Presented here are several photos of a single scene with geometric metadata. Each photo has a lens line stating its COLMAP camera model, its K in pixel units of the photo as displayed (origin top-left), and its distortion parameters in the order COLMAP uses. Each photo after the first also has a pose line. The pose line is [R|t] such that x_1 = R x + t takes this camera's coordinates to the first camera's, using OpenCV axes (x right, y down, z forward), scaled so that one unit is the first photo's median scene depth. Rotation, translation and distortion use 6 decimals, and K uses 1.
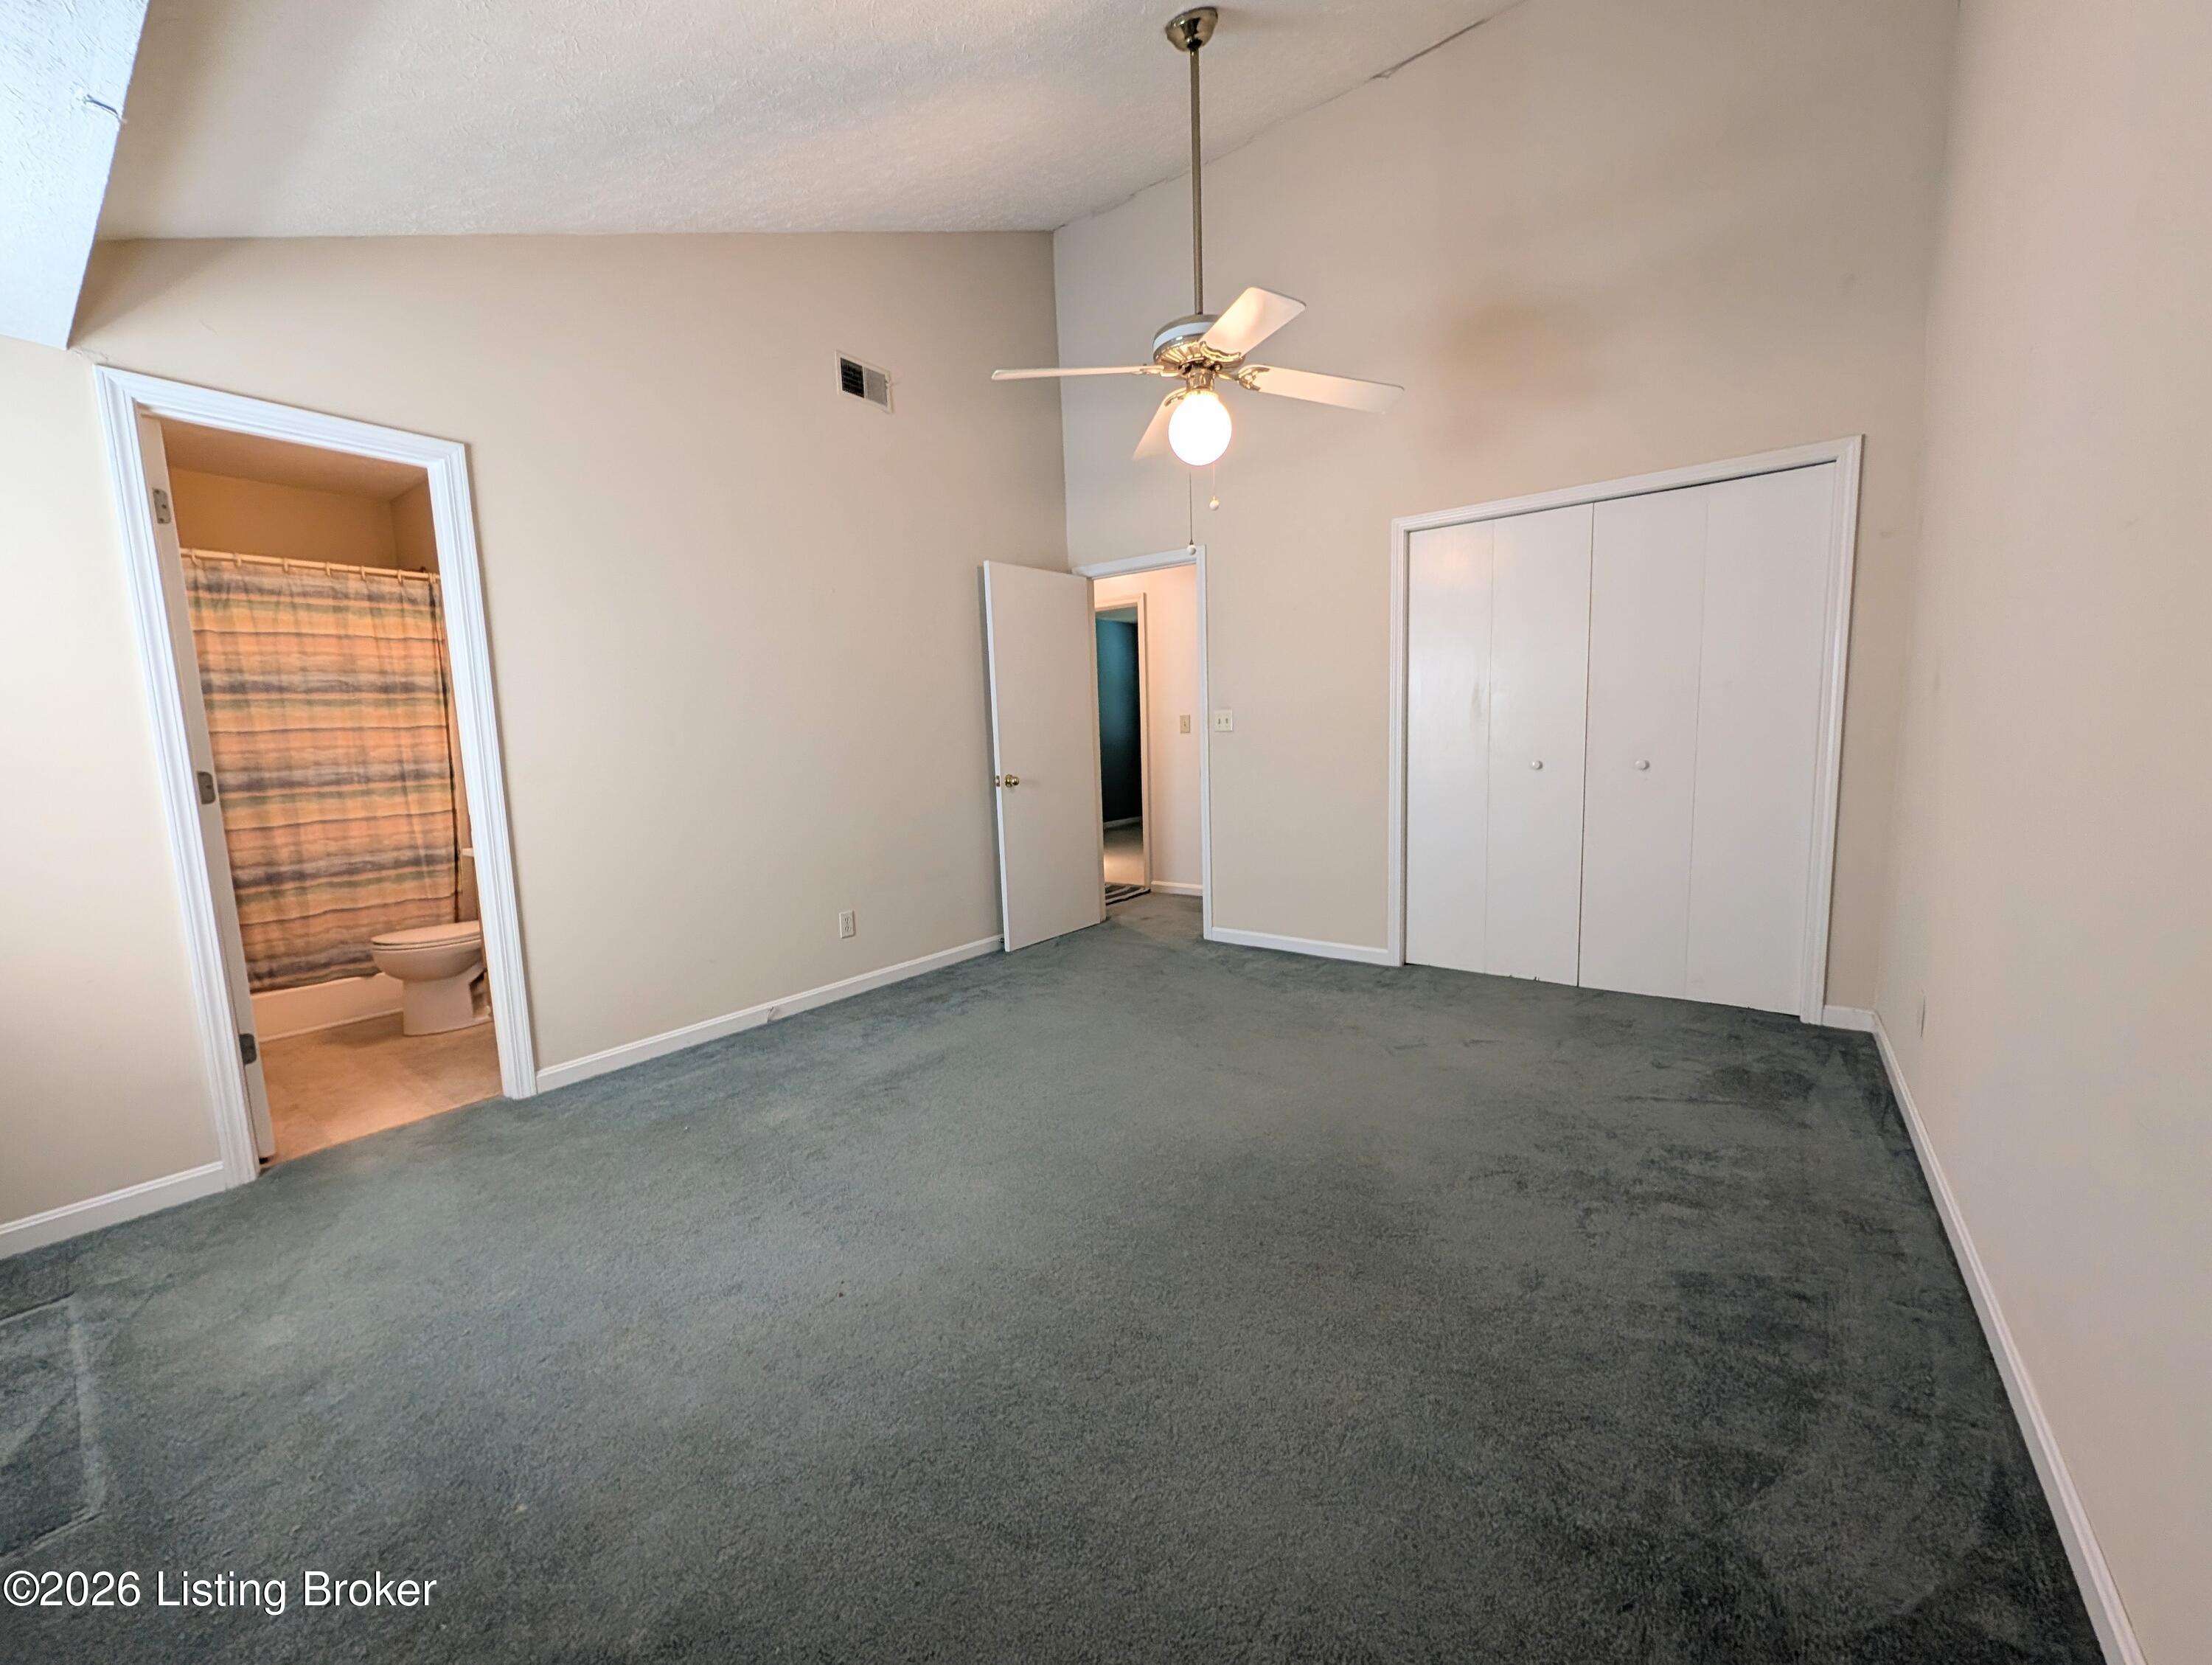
lens RADIAL K [[853.1, 0, 1114.3], [0, 853.1, 837.3], [0, 0, 1]] dist [0.002639, -0.000680]
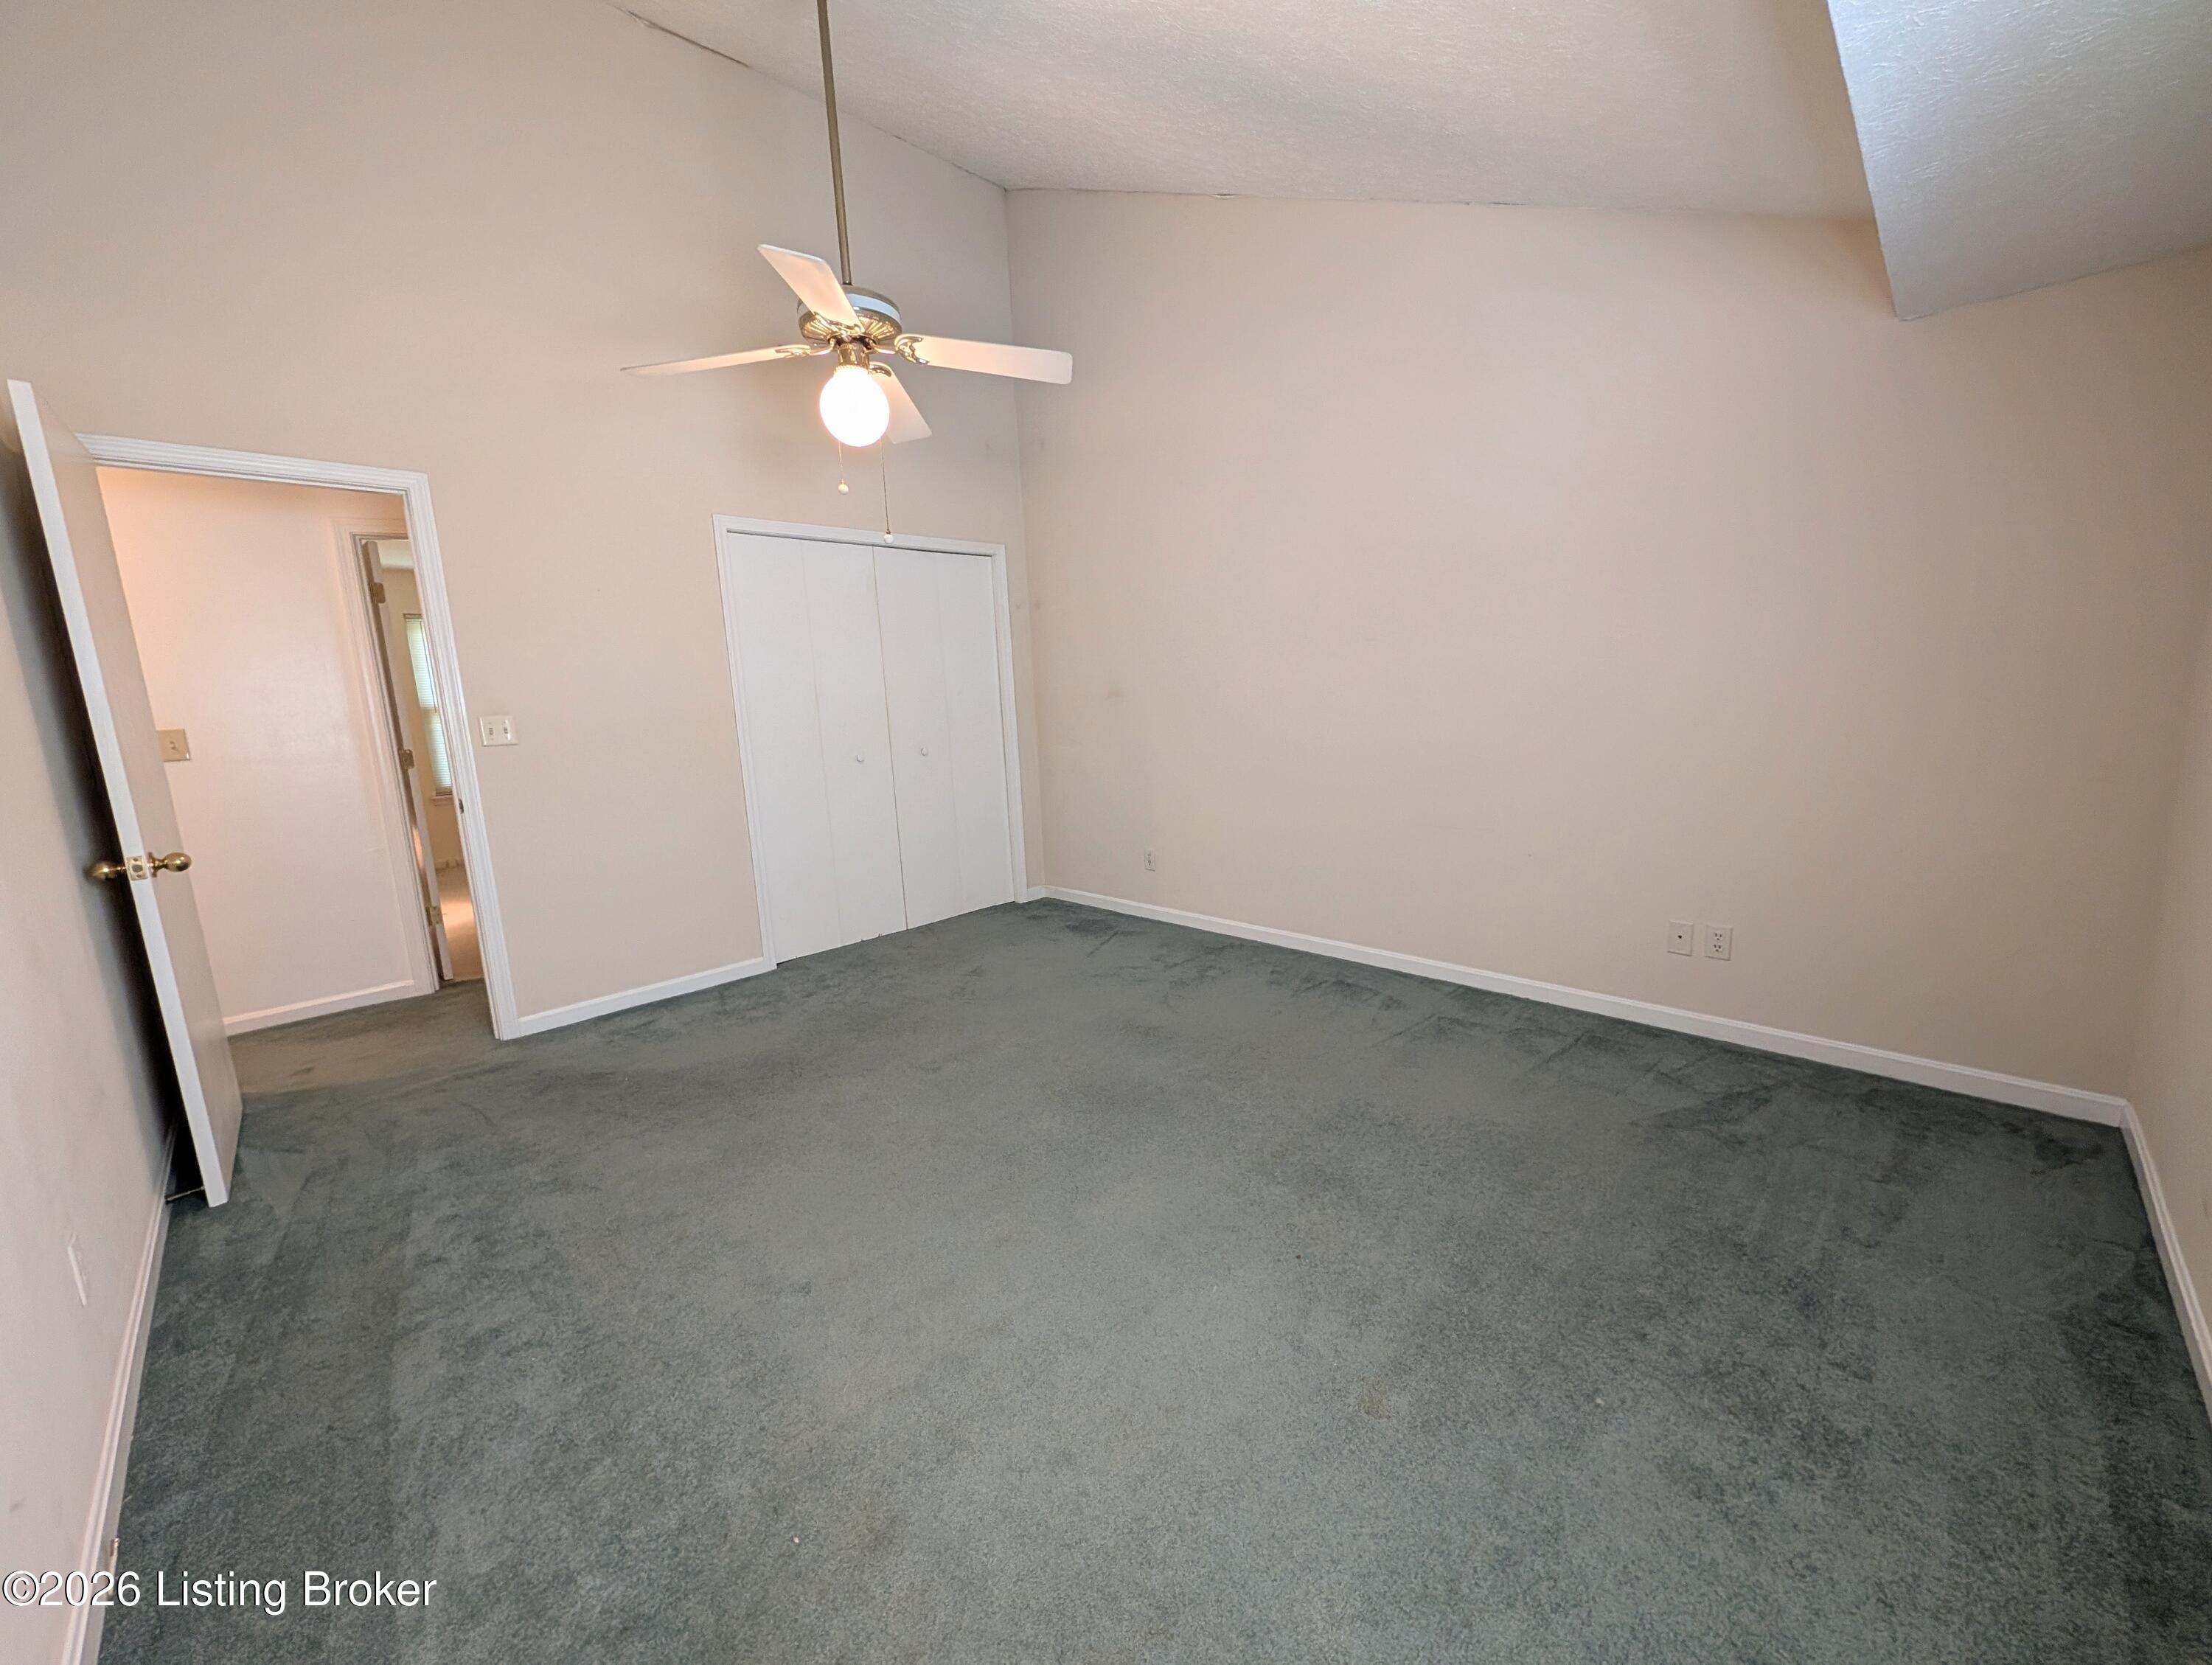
lens RADIAL K [[853.1, 0, 1116.9], [0, 853.1, 835.8], [0, 0, 1]] dist [0.002639, -0.000680]
pose [[0.134059, -0.141893, 0.980762, -0.735752], [0.163757, 0.979262, 0.119292, -0.070964], [-0.977349, 0.144614, 0.154515, 0.560400]]
